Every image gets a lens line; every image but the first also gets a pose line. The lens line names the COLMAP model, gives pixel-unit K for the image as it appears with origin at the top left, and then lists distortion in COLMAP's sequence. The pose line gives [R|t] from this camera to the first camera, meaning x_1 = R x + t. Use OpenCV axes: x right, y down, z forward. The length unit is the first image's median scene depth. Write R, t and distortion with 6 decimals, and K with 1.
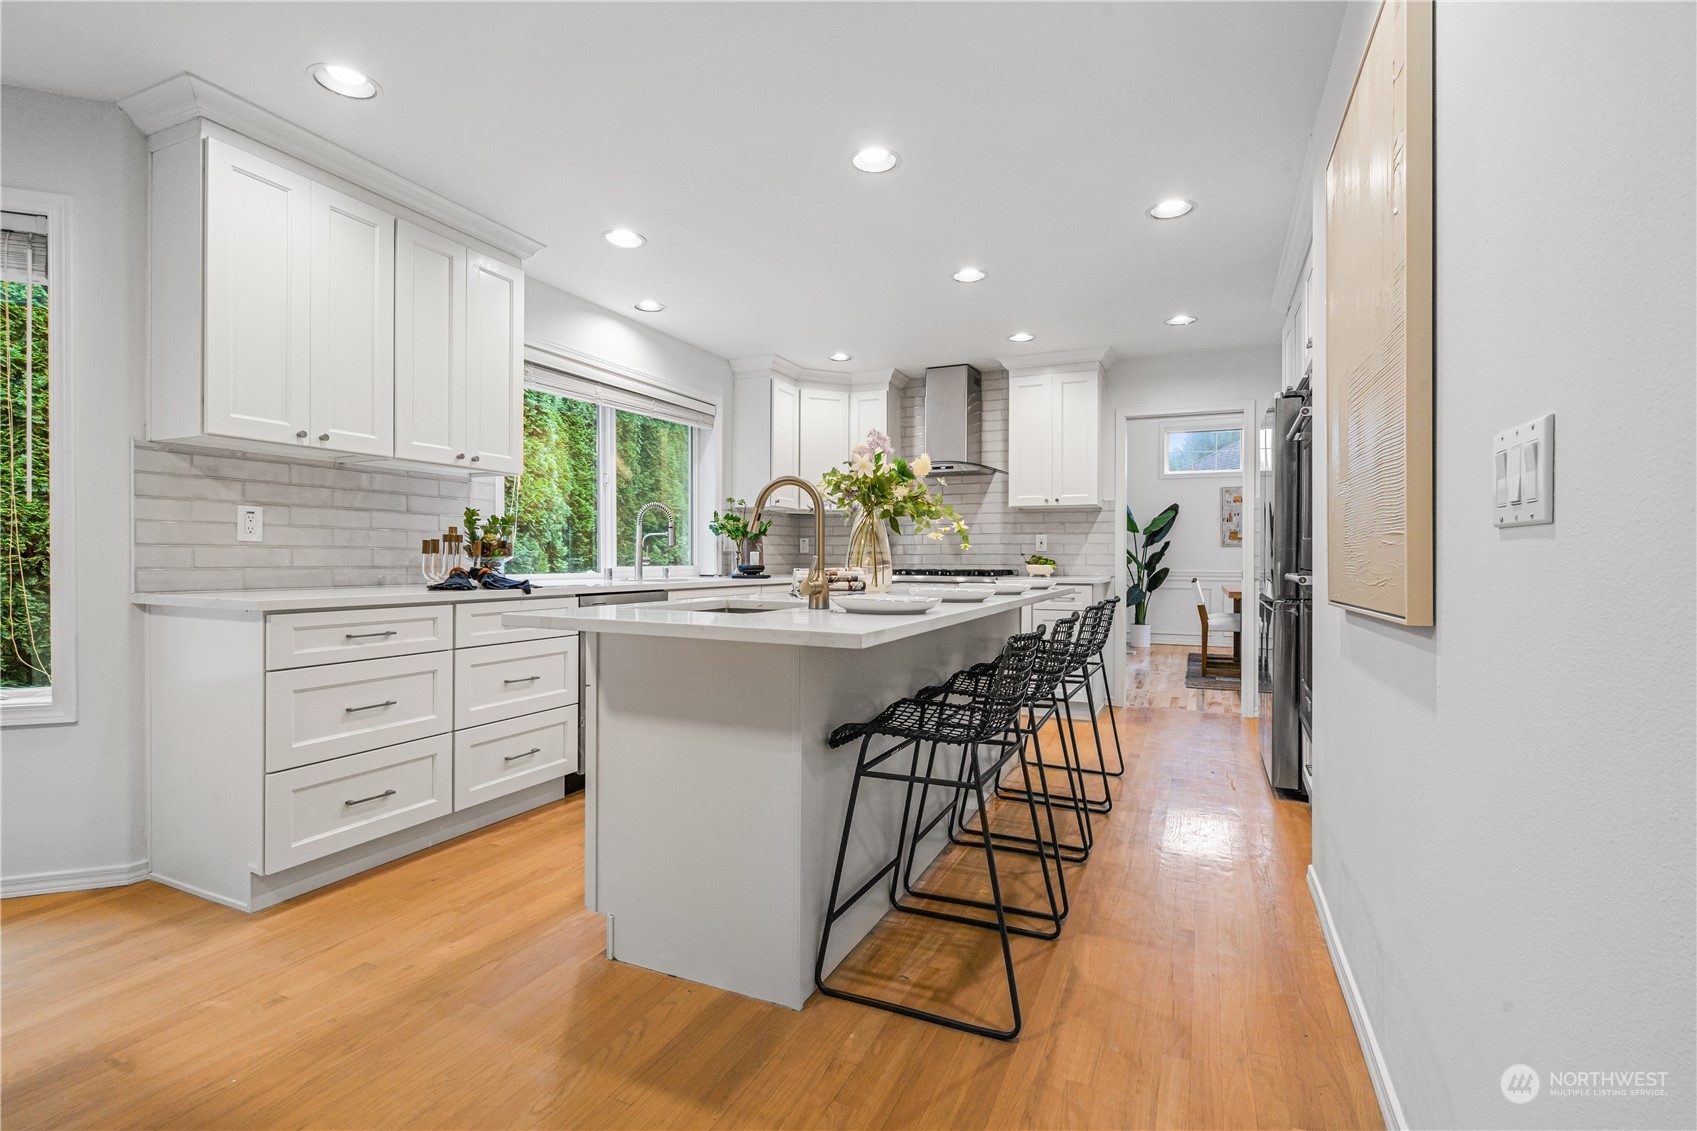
lens RADIAL K [[779.9, 0, 848.1], [0, 779.9, 571.5], [0, 0, 1]] dist [-0.003394, 0.000625]
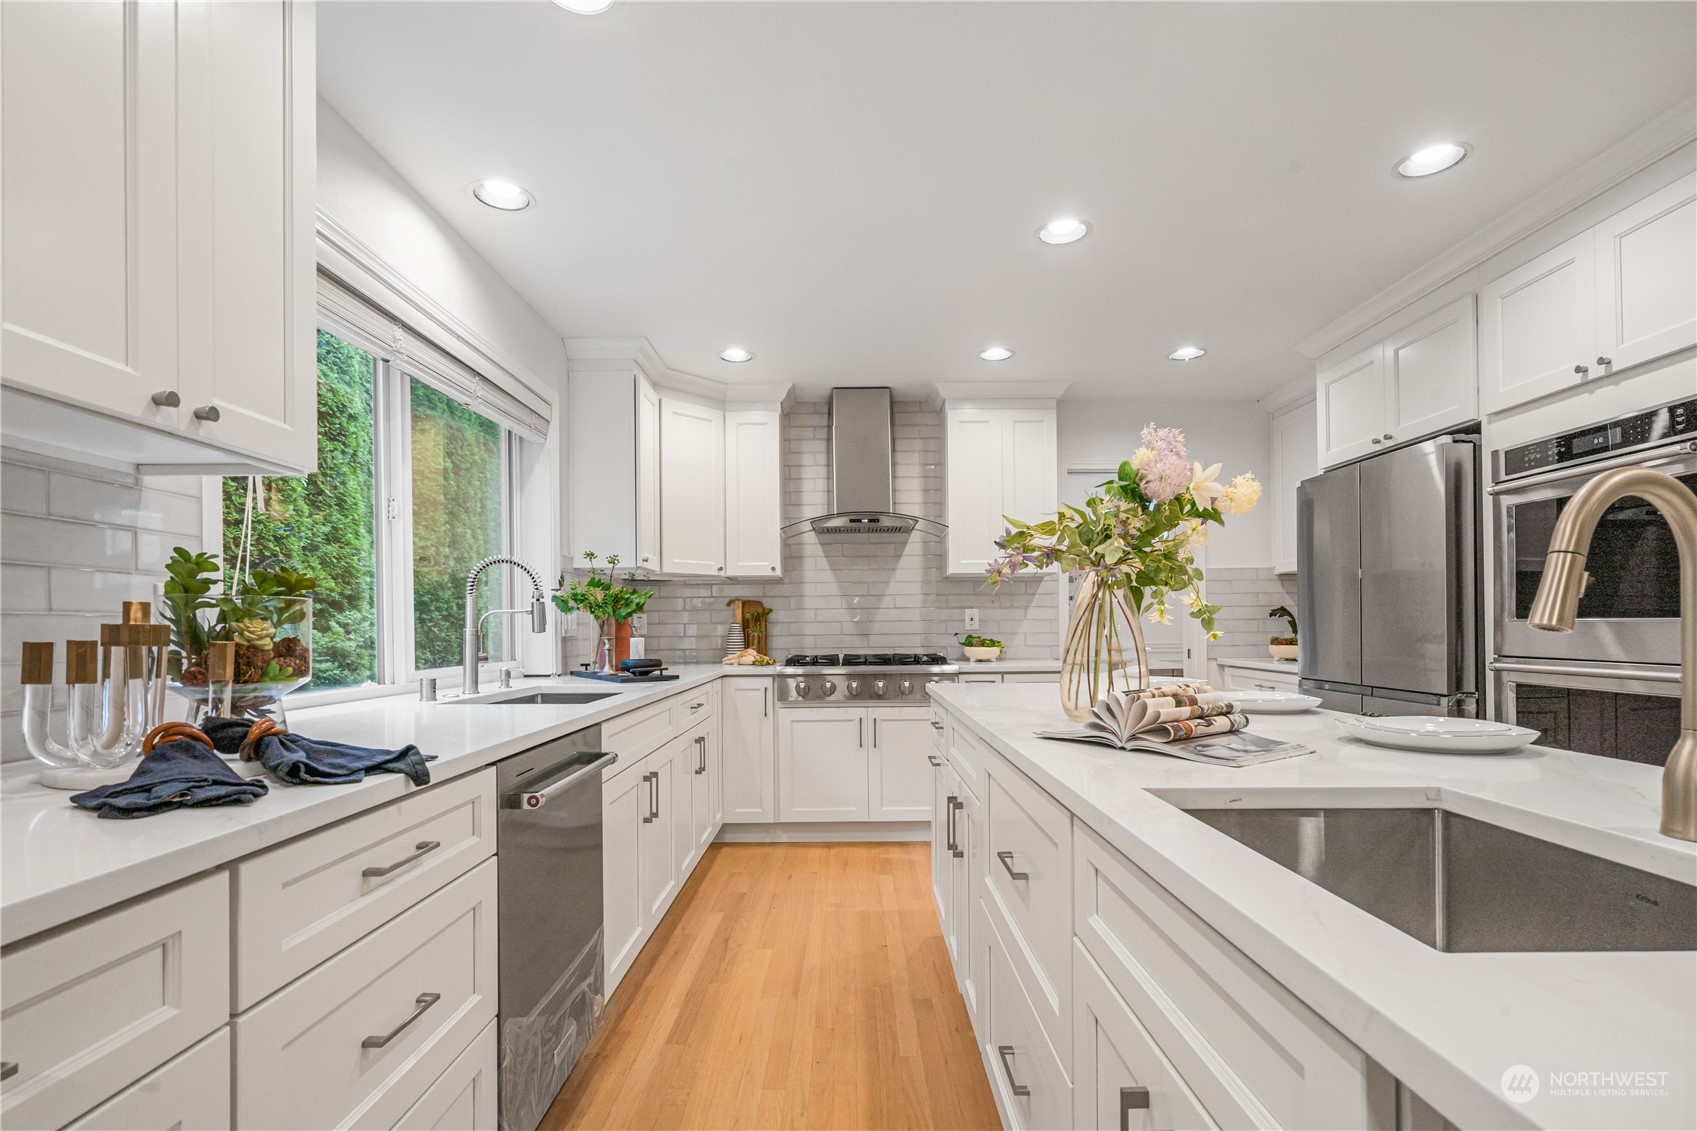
lens RADIAL K [[782.8, 0, 851.8], [0, 782.8, 625.0], [0, 0, 1]] dist [-0.011740, 0.000177]
pose [[0.905907, -0.010262, 0.423352, -0.225156], [0.018611, 0.999705, -0.015592, -0.022018], [-0.423067, 0.022004, 0.905831, 0.342673]]
